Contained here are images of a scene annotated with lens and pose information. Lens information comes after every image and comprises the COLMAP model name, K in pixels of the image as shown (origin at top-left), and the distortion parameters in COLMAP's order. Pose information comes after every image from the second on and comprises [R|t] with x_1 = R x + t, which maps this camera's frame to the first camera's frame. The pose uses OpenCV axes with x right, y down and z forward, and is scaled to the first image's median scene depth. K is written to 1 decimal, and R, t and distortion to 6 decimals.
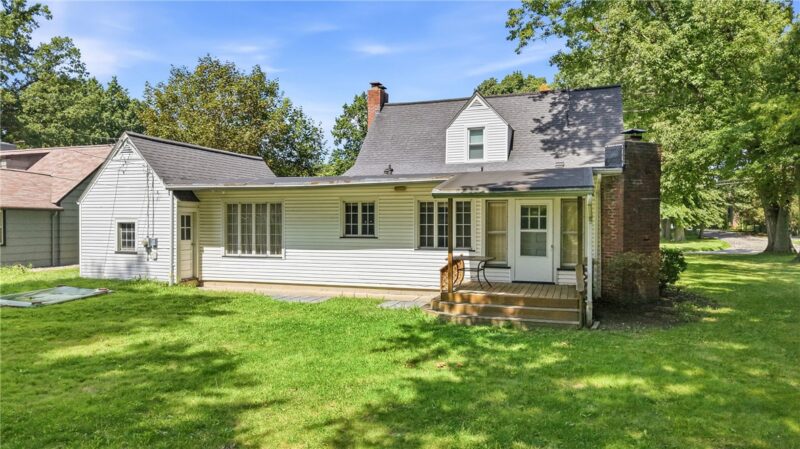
lens RADIAL K [[535.5, 0, 393.9], [0, 535.5, 216.2], [0, 0, 1]] dist [-0.003102, -0.013265]
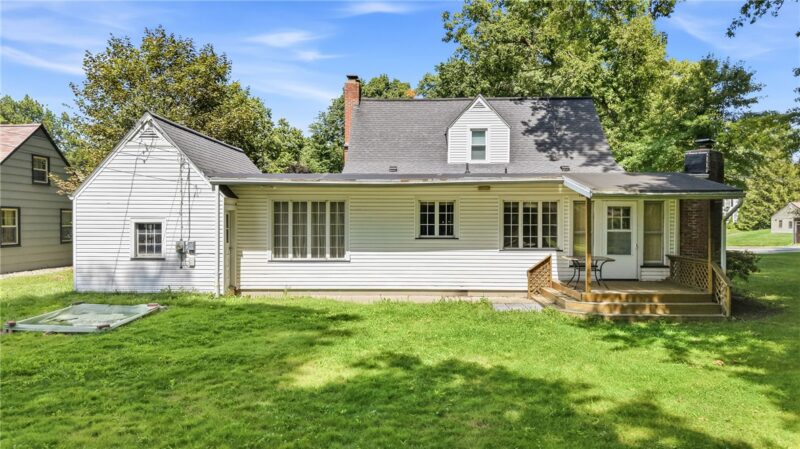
lens RADIAL K [[535.5, 0, 398.7], [0, 535.5, 230.8], [0, 0, 1]] dist [-0.003102, -0.013265]
pose [[0.957391, -0.004156, 0.288764, -0.379269], [-0.003522, 0.999654, 0.026066, 0.001369], [-0.288773, -0.025973, 0.957045, 0.099961]]
